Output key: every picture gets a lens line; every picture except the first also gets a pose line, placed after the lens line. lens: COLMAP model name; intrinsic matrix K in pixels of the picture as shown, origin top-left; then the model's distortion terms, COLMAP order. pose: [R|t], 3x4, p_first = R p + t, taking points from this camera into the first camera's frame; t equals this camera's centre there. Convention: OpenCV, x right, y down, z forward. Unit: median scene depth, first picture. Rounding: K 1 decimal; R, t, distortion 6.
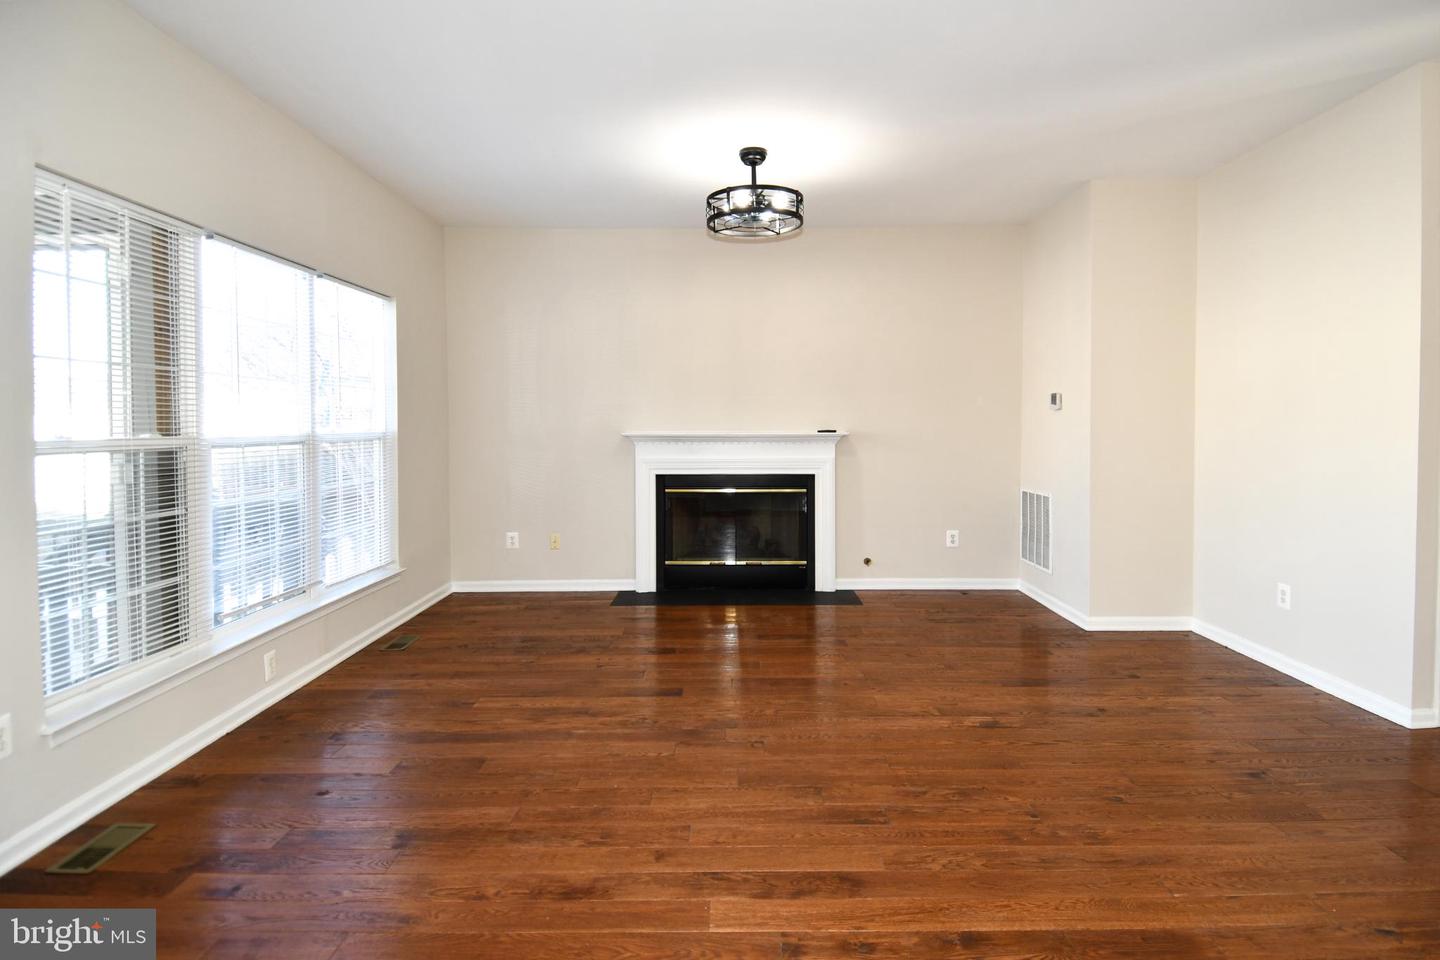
lens RADIAL K [[782.7, 0, 720.4], [0, 782.7, 440.0], [0, 0, 1]] dist [0.015359, -0.000683]
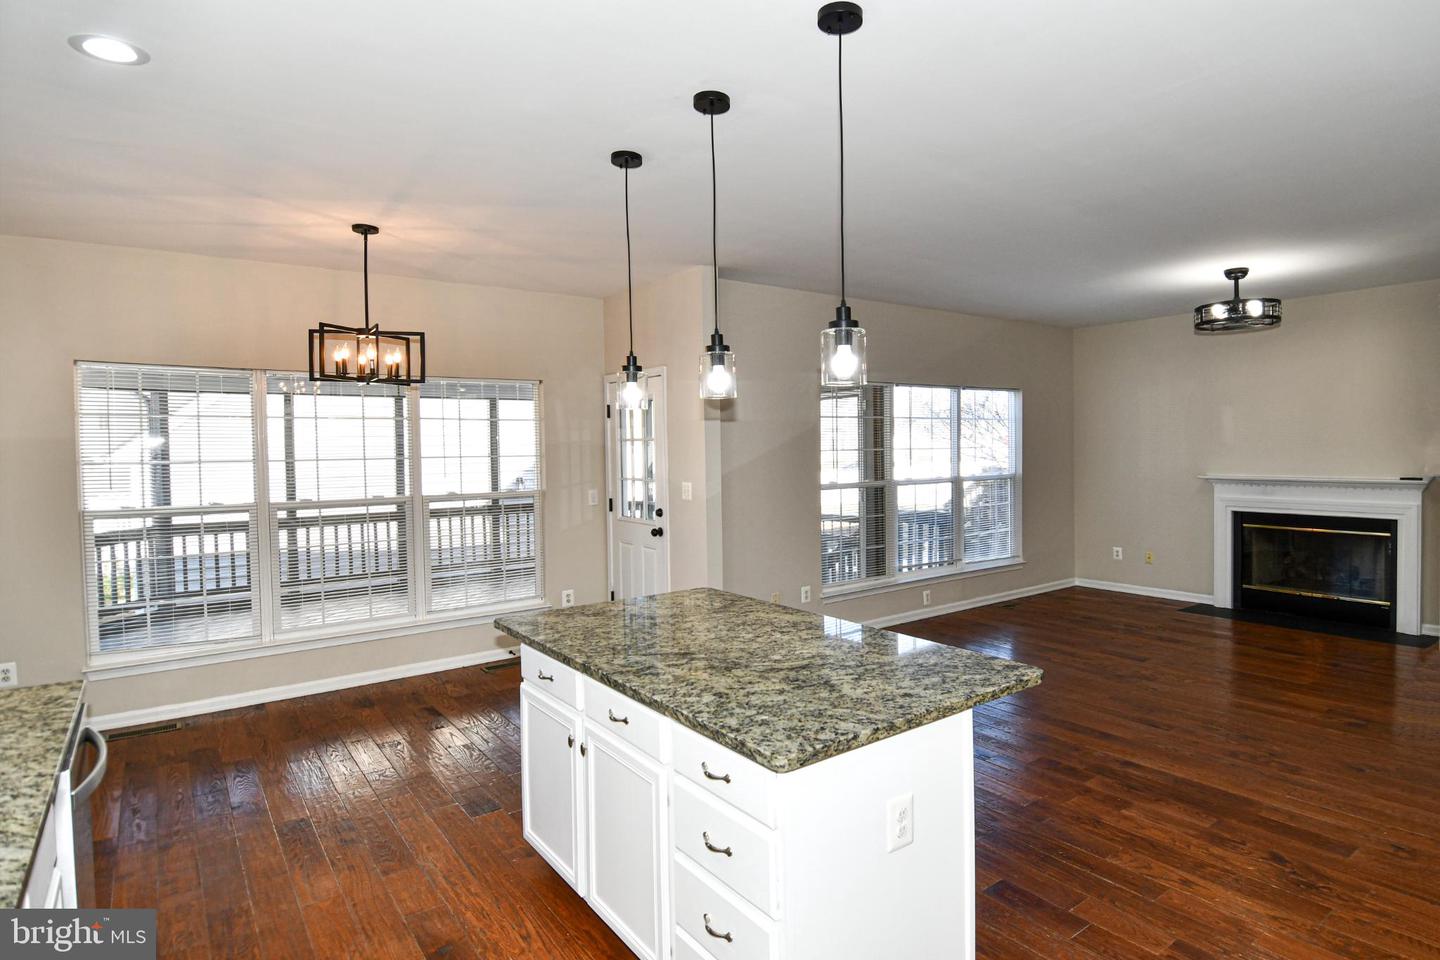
lens RADIAL K [[686.6, 0, 751.7], [0, 686.6, 474.9], [0, 0, 1]] dist [-0.000743, -0.010351]
pose [[0.592868, 0.017446, -0.805111, 0.467824], [-0.003386, 0.999810, 0.019172, -0.041739], [0.805292, -0.008641, 0.592815, -0.308799]]
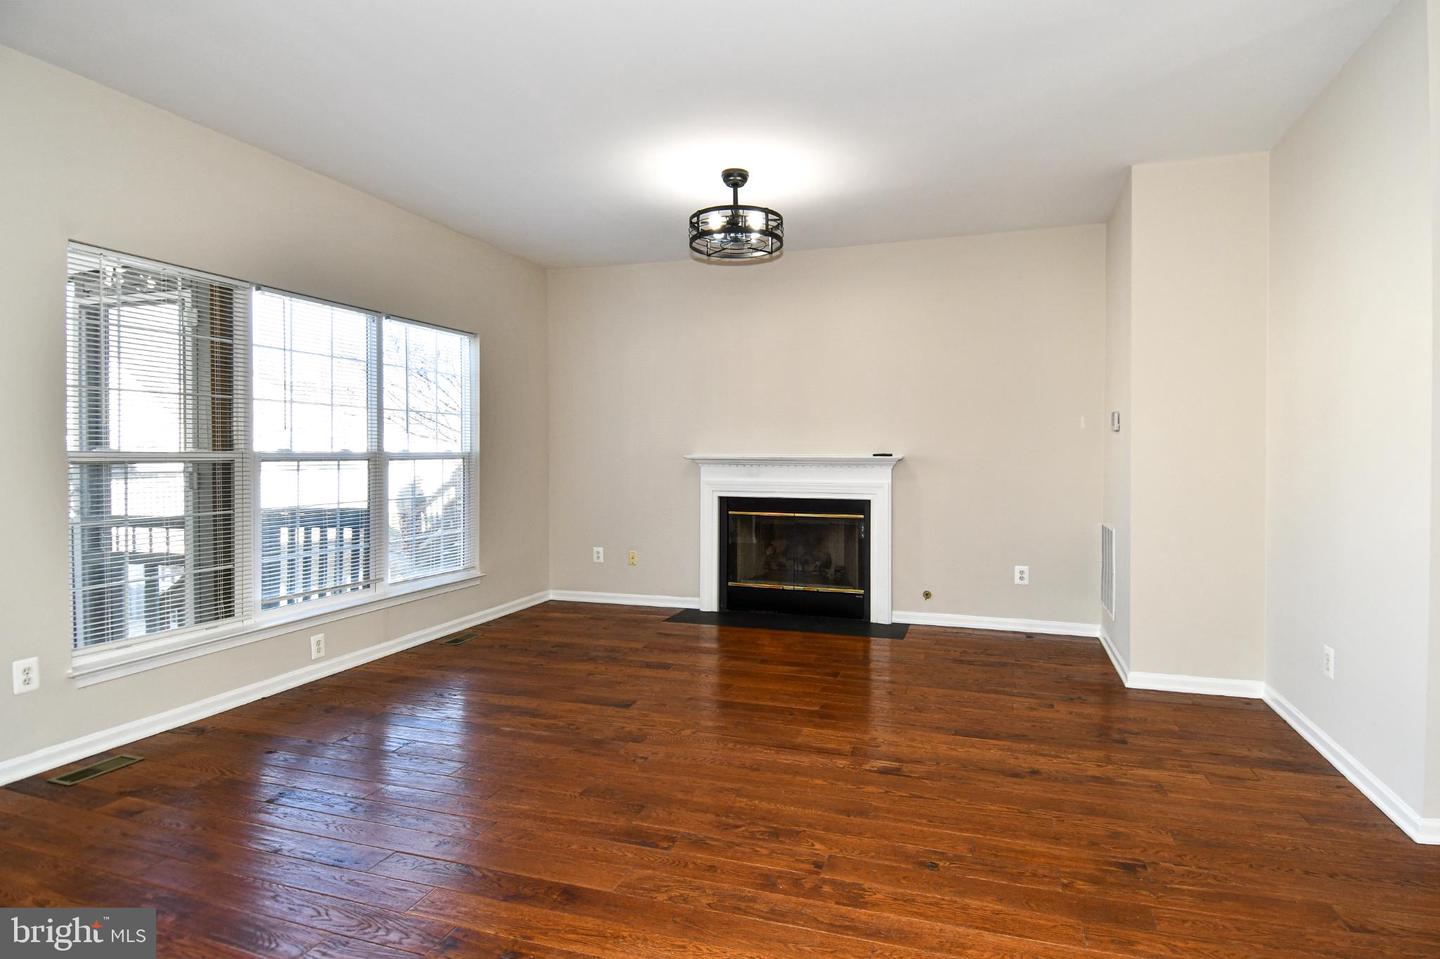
lens RADIAL K [[772.8, 0, 709.4], [0, 772.8, 455.3], [0, 0, 1]] dist [0.013144, -0.001155]
pose [[0.953073, 0.007207, -0.302653, 0.302800], [-0.012328, 0.999811, -0.015013, 0.008199], [0.302488, 0.018040, 0.952982, 0.051970]]
